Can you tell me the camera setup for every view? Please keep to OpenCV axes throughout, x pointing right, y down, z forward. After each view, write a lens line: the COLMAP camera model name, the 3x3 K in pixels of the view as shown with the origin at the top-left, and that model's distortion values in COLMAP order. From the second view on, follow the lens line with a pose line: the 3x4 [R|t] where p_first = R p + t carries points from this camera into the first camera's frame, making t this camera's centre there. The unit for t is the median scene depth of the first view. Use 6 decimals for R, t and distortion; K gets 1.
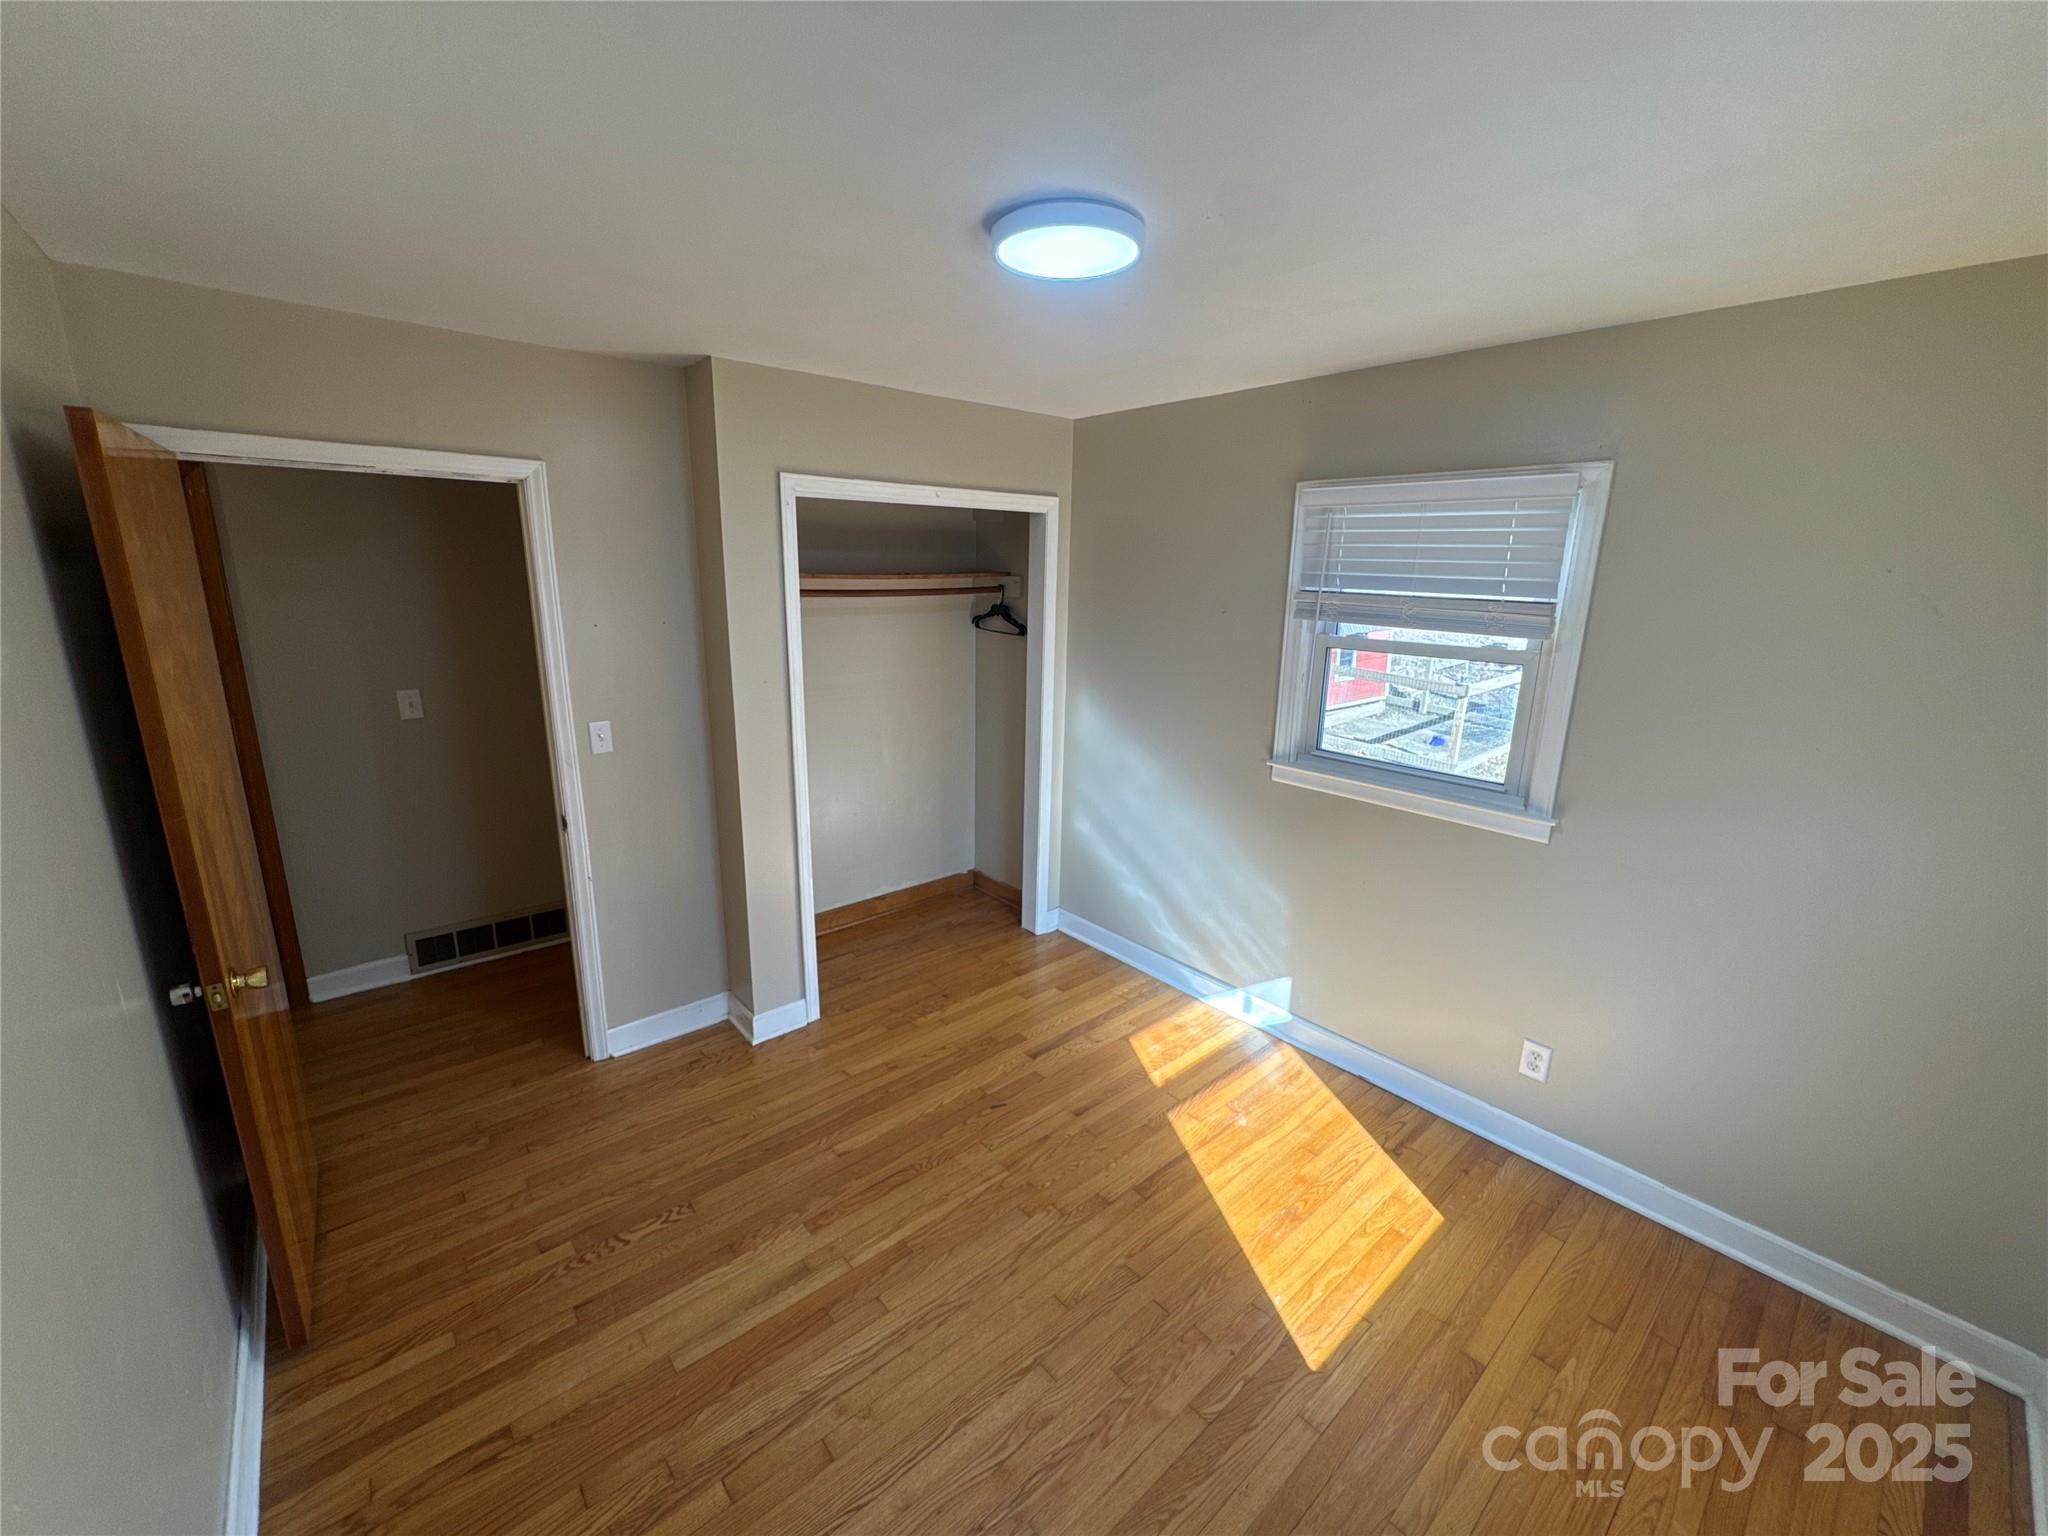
lens RADIAL K [[812.7, 0, 1028.3], [0, 812.7, 759.4], [0, 0, 1]] dist [-0.003398, 0.000279]
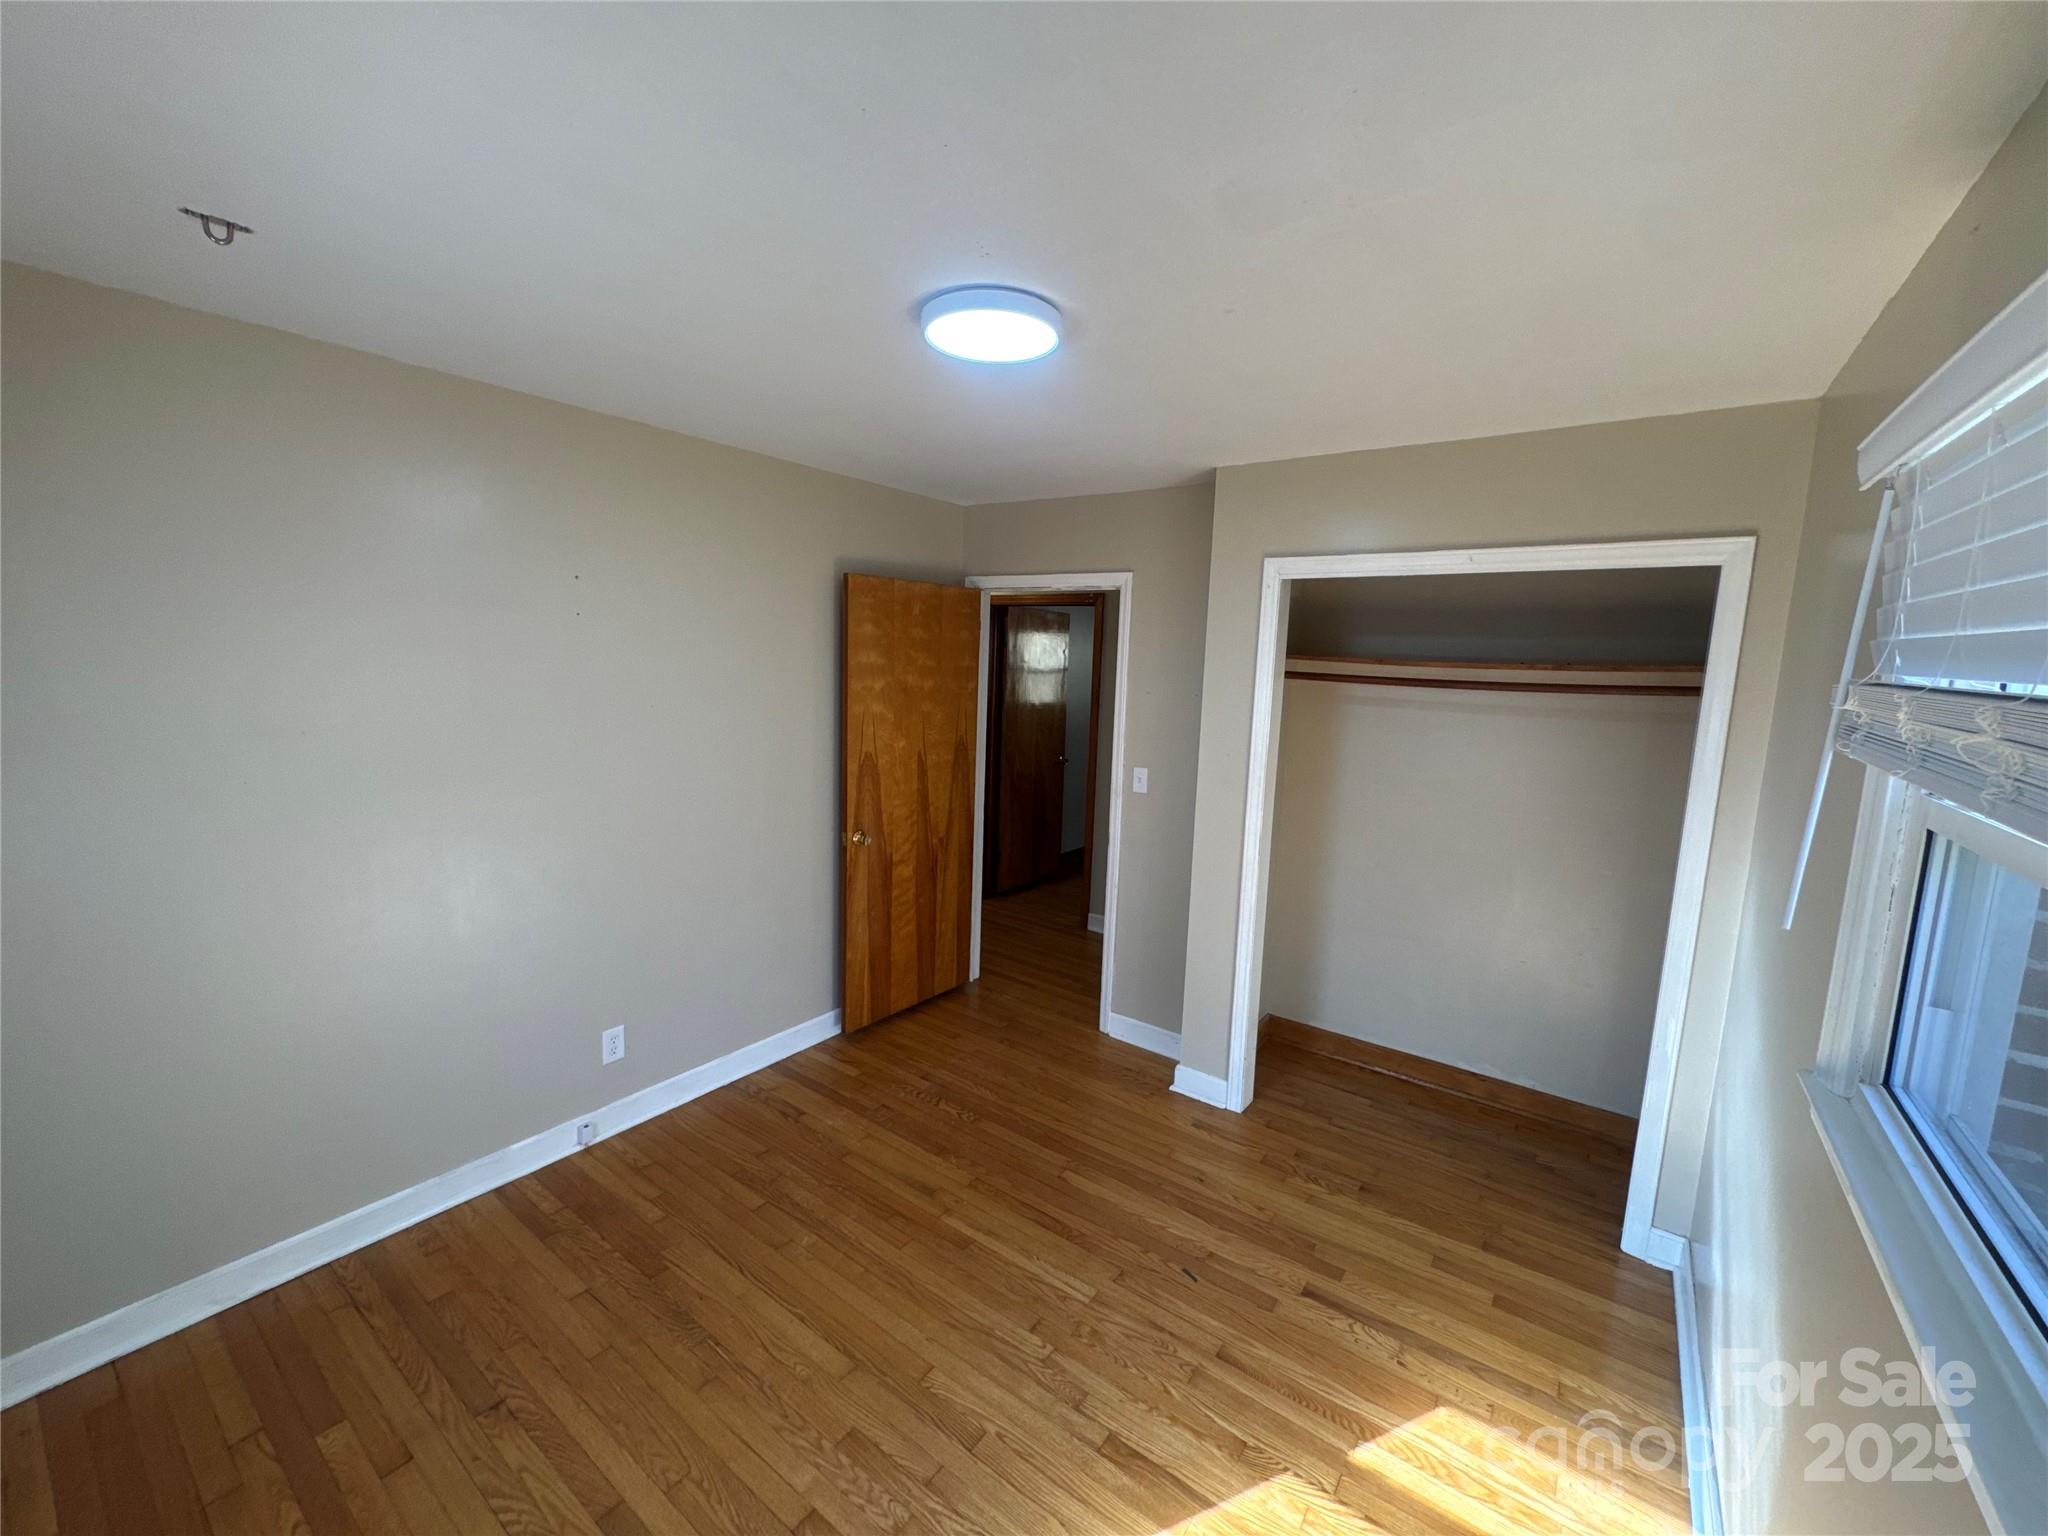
lens RADIAL K [[812.7, 0, 1026.0], [0, 812.7, 766.2], [0, 0, 1]] dist [-0.003398, 0.000279]
pose [[0.223555, 0.124640, -0.966689, 0.646140], [-0.251879, 0.965489, 0.066236, -0.086326], [0.941584, 0.228681, 0.247234, 0.503741]]
